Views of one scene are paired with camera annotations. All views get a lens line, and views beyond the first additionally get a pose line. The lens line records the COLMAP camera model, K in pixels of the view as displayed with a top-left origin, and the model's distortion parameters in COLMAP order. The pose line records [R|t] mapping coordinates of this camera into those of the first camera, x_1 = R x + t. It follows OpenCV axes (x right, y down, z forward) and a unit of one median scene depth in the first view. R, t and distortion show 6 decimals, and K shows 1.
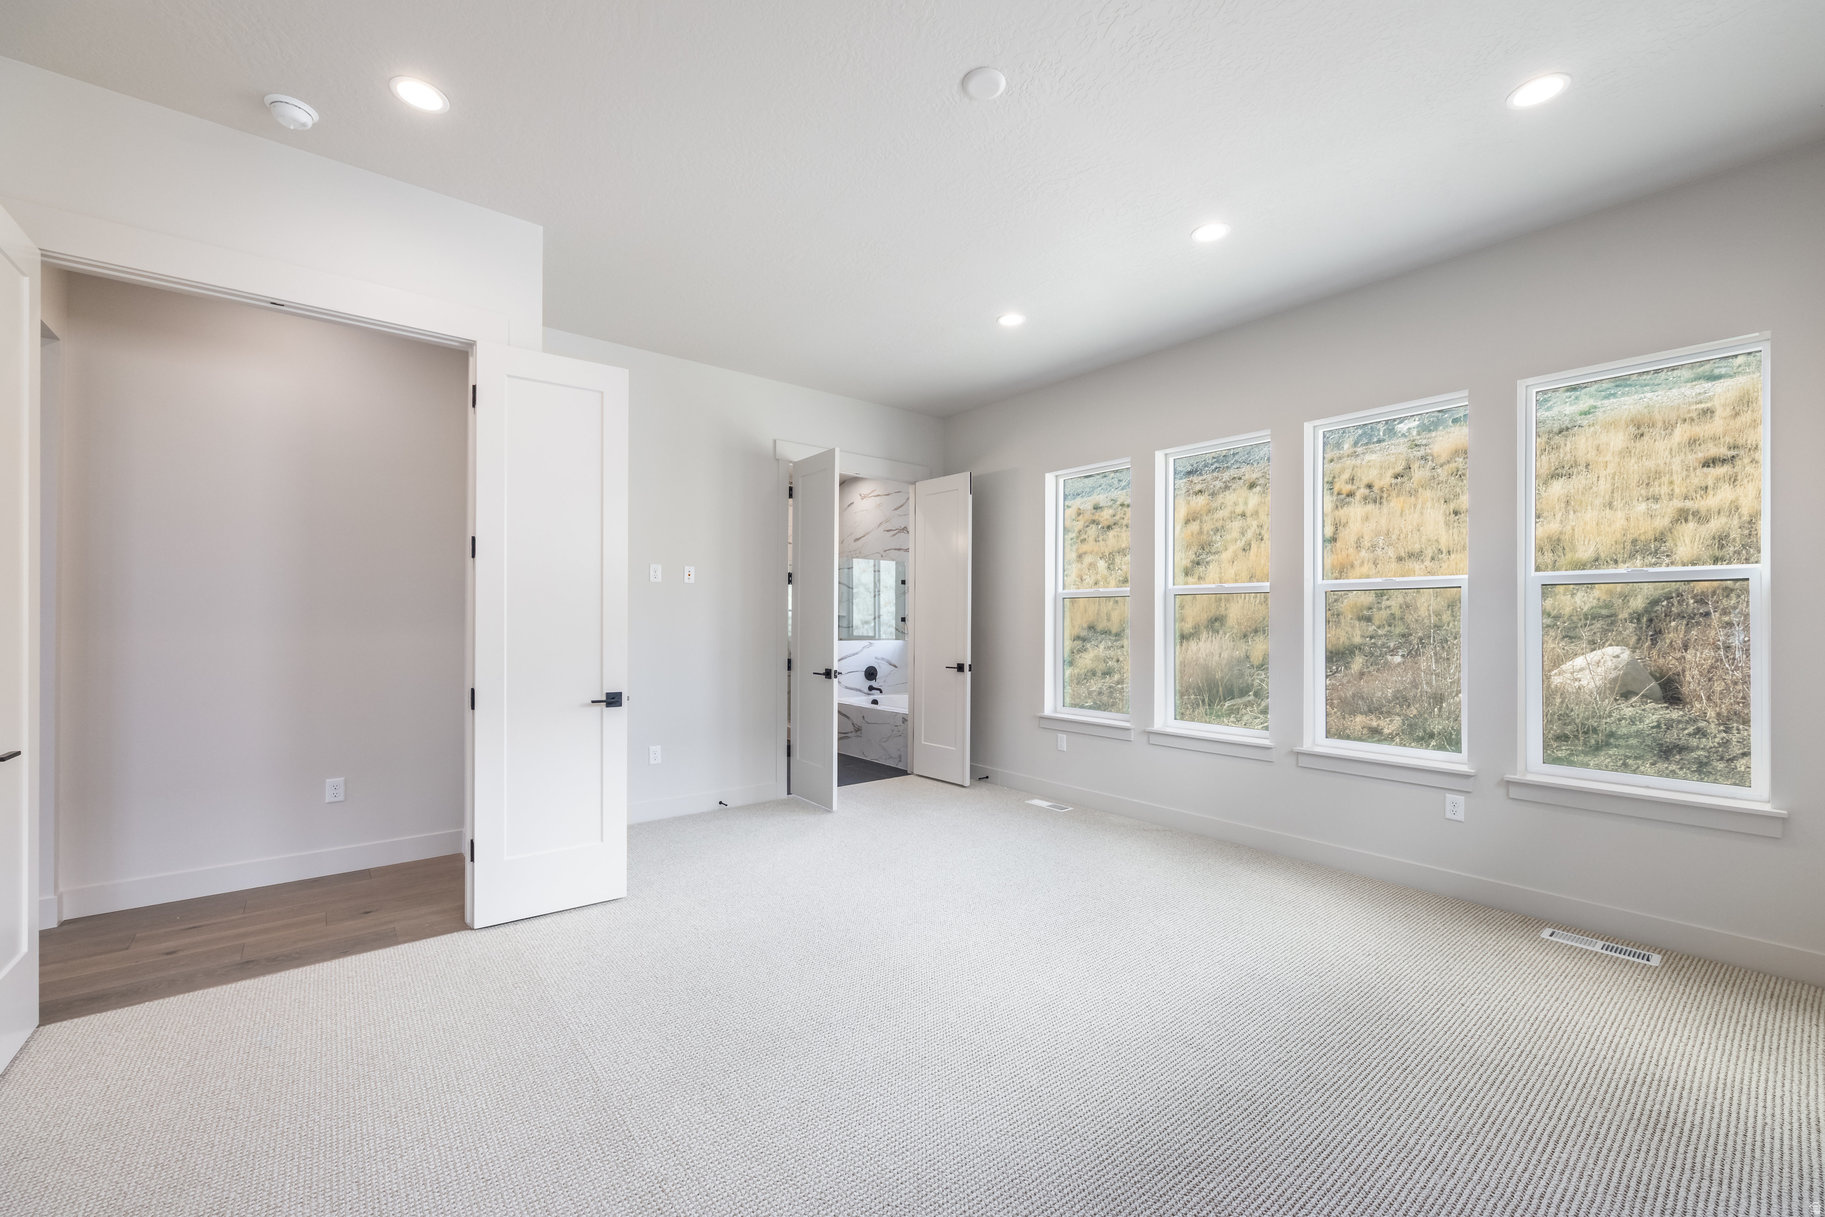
lens RADIAL K [[743.9, 0, 907.0], [0, 743.9, 627.2], [0, 0, 1]] dist [0.003343, -0.000620]
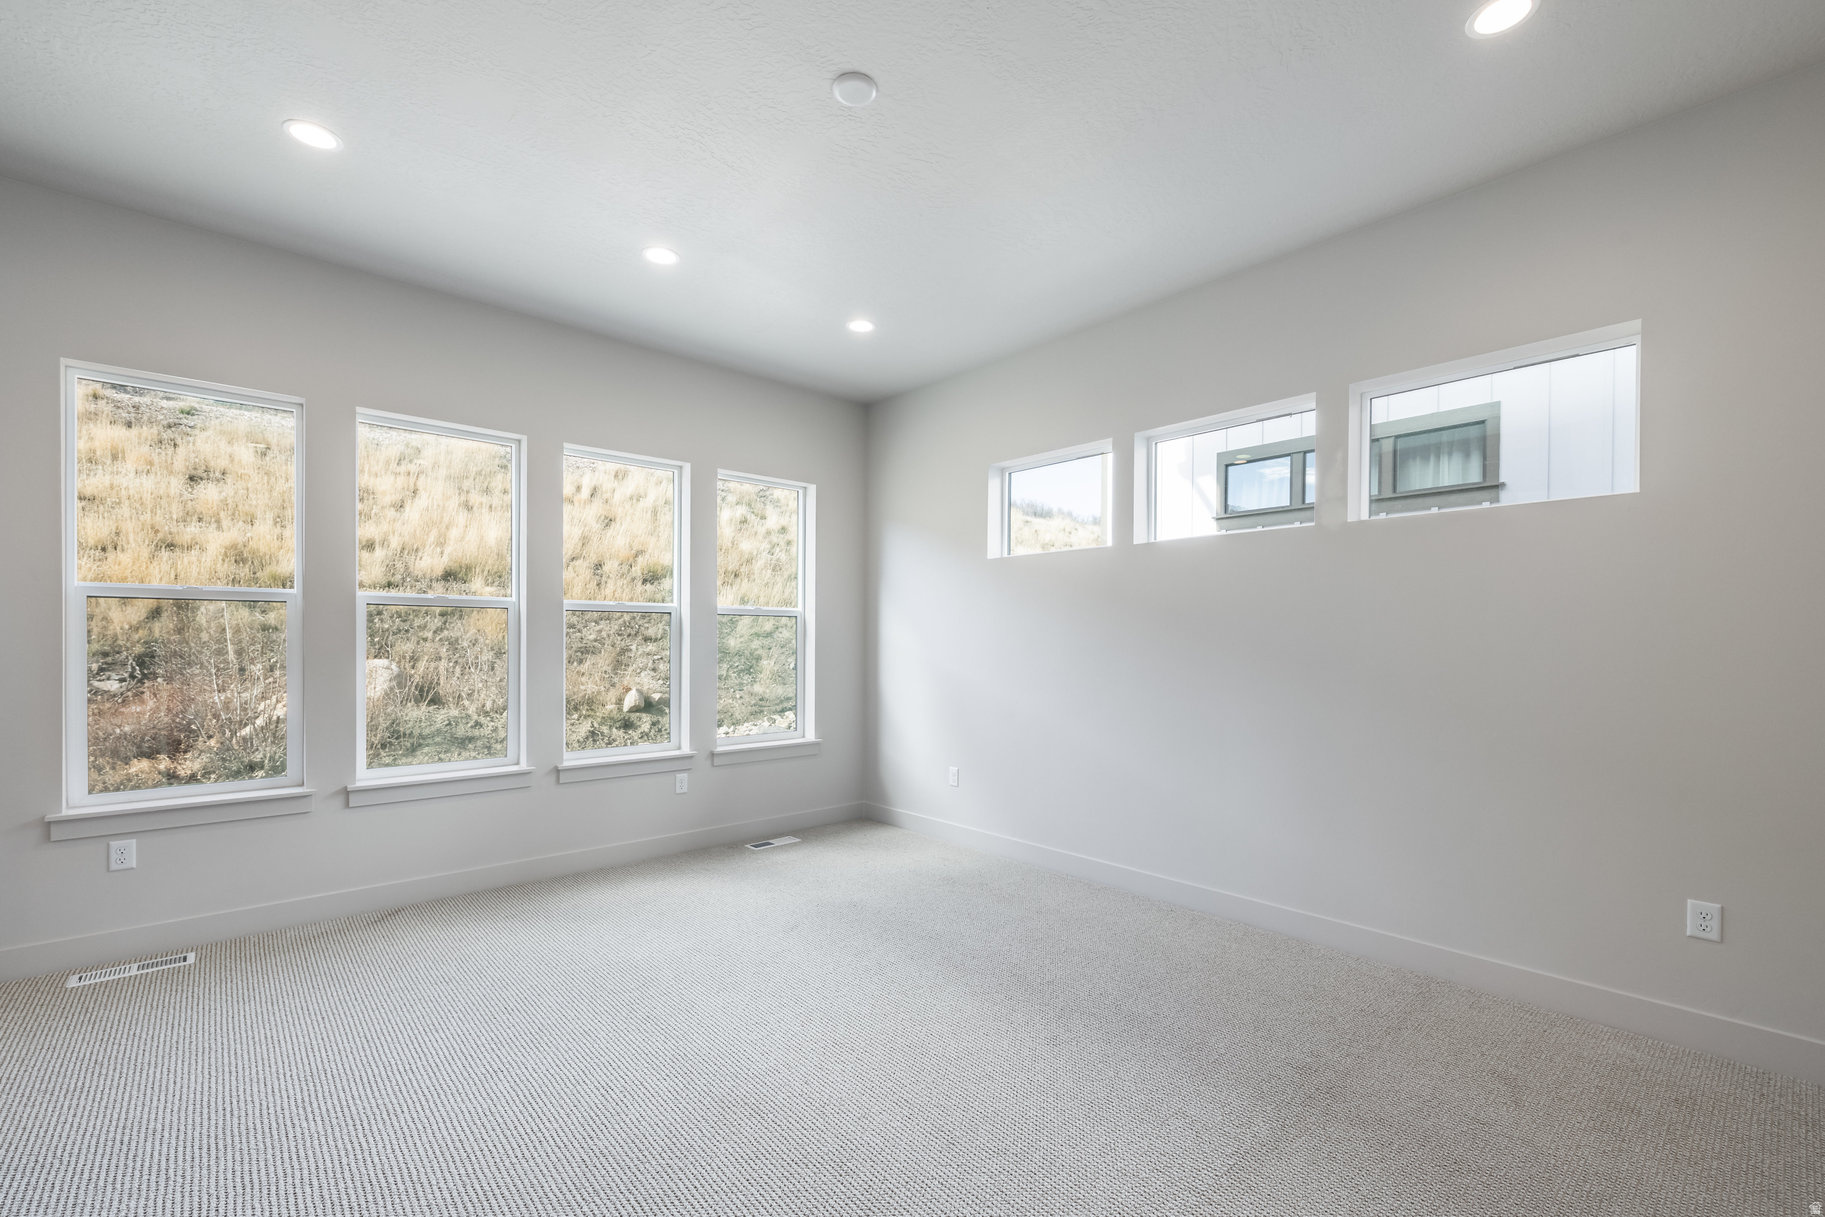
lens RADIAL K [[743.9, 0, 914.2], [0, 743.9, 646.3], [0, 0, 1]] dist [0.003343, -0.000620]
pose [[-0.052183, -0.007993, 0.998606, -0.275569], [0.003616, 0.999960, 0.008193, -0.002896], [-0.998631, 0.004039, -0.052152, 0.314353]]
